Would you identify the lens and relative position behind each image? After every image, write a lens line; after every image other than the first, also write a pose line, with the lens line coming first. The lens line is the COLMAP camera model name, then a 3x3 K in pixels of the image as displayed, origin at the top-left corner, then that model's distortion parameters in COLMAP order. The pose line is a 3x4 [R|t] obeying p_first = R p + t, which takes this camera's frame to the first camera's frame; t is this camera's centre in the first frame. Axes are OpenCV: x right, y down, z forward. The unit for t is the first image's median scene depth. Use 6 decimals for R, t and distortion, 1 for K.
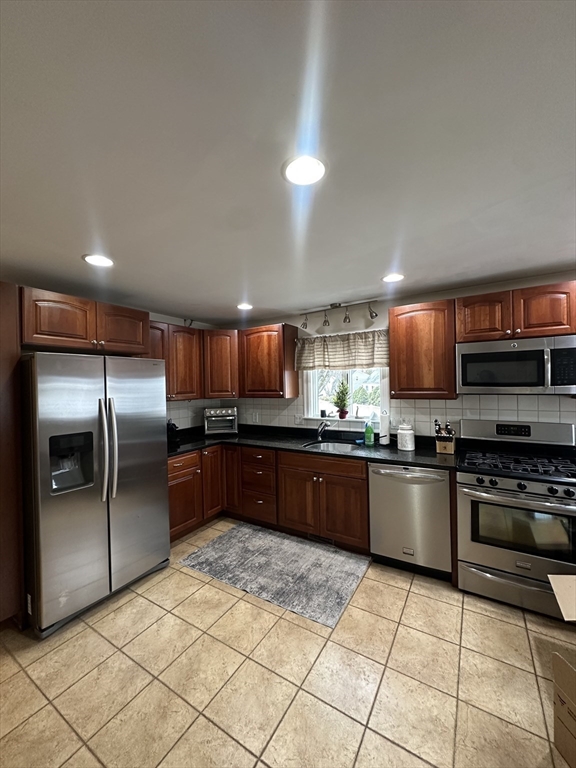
lens RADIAL K [[306.3, 0, 288.0], [0, 306.3, 384.0], [0, 0, 1]] dist [0.001287, 0.000542]
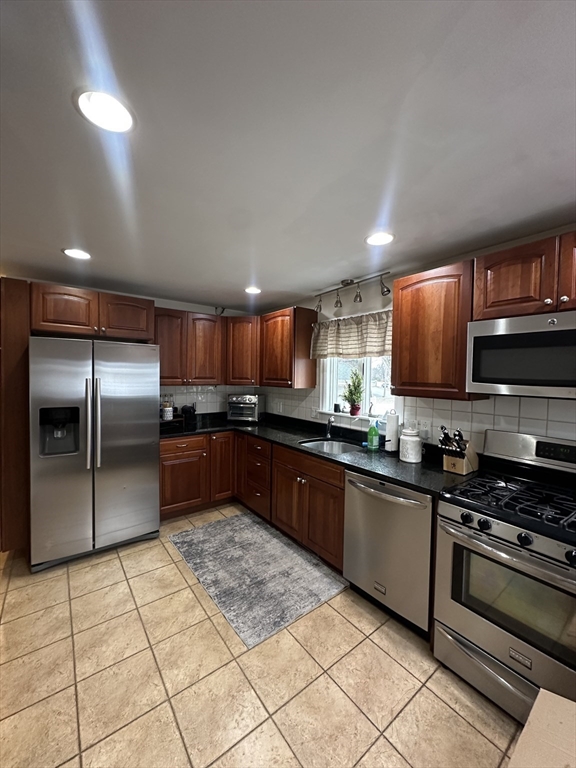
lens RADIAL K [[306.3, 0, 288.0], [0, 306.3, 384.0], [0, 0, 1]] dist [0.001287, 0.000542]
pose [[0.933246, 0.046275, -0.356245, 0.409931], [-0.035521, 0.998696, 0.036674, 0.000345], [0.357478, -0.021571, 0.933672, 0.180265]]
